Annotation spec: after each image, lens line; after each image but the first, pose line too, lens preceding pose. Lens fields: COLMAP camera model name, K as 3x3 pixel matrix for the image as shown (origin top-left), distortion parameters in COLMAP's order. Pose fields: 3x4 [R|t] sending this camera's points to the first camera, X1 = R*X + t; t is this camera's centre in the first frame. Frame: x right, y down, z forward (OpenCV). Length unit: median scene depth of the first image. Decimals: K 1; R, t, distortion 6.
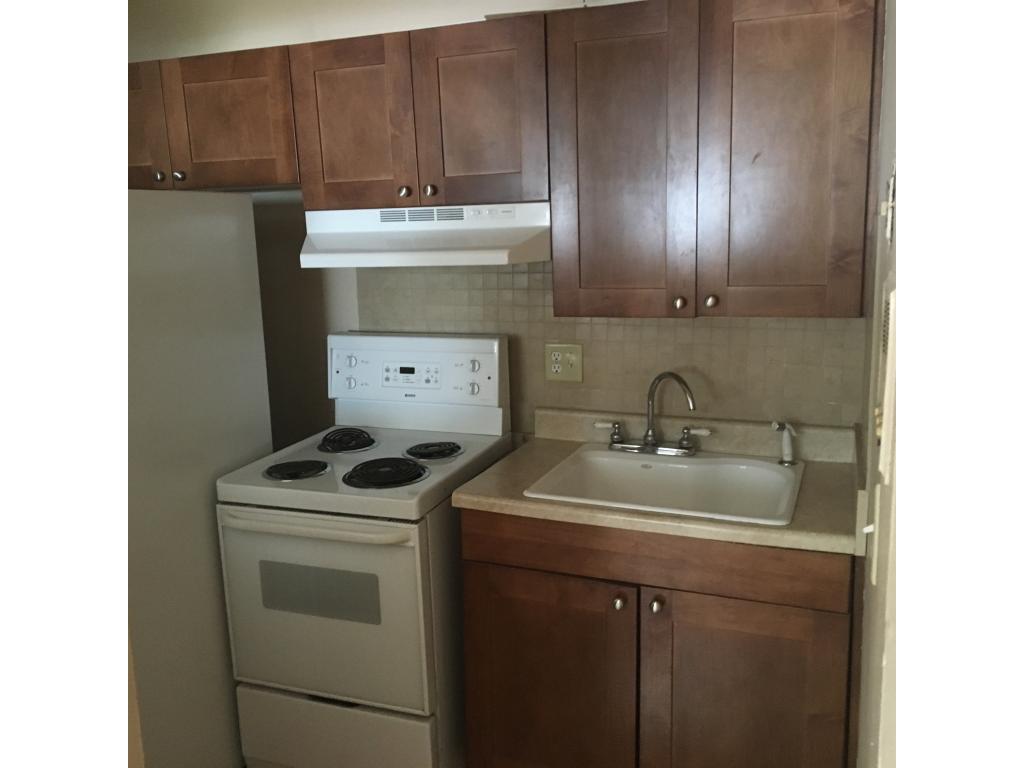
lens RADIAL K [[871.8, 0, 512.0], [0, 871.8, 384.0], [0, 0, 1]] dist [0.093157, -0.002869]
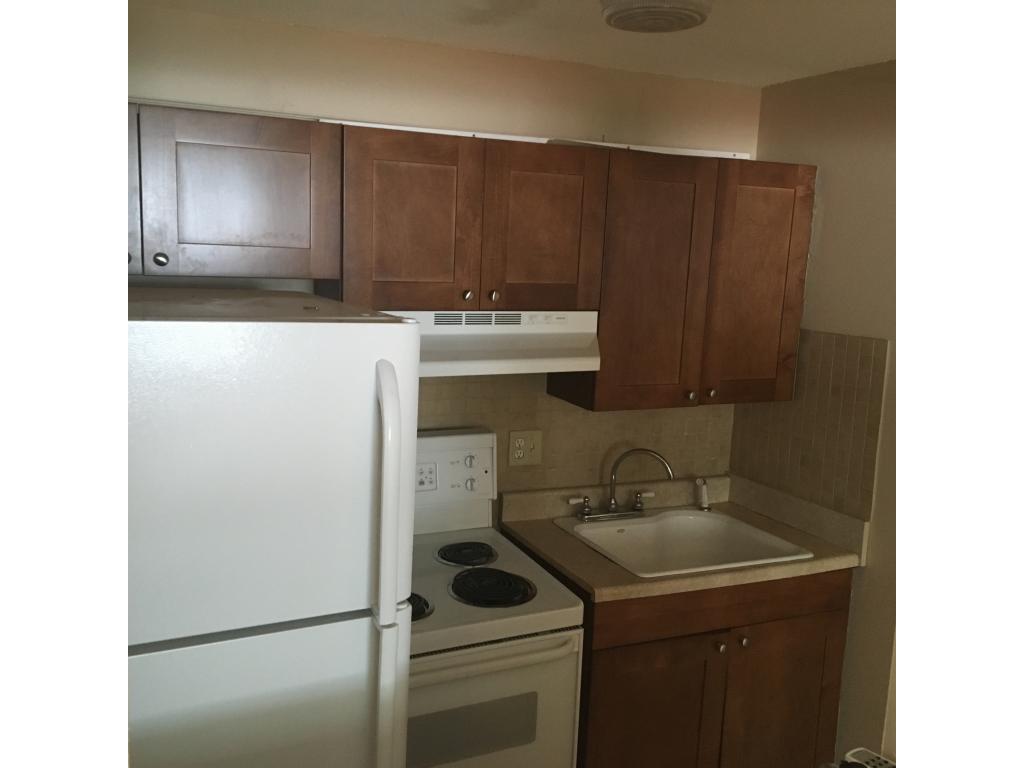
lens RADIAL K [[871.8, 0, 512.0], [0, 871.8, 384.0], [0, 0, 1]] dist [0.093157, -0.002869]
pose [[0.681807, -0.059695, 0.729093, -0.797385], [0.074121, 0.997173, 0.012331, -0.128243], [-0.727768, 0.045634, 0.684304, 0.299693]]
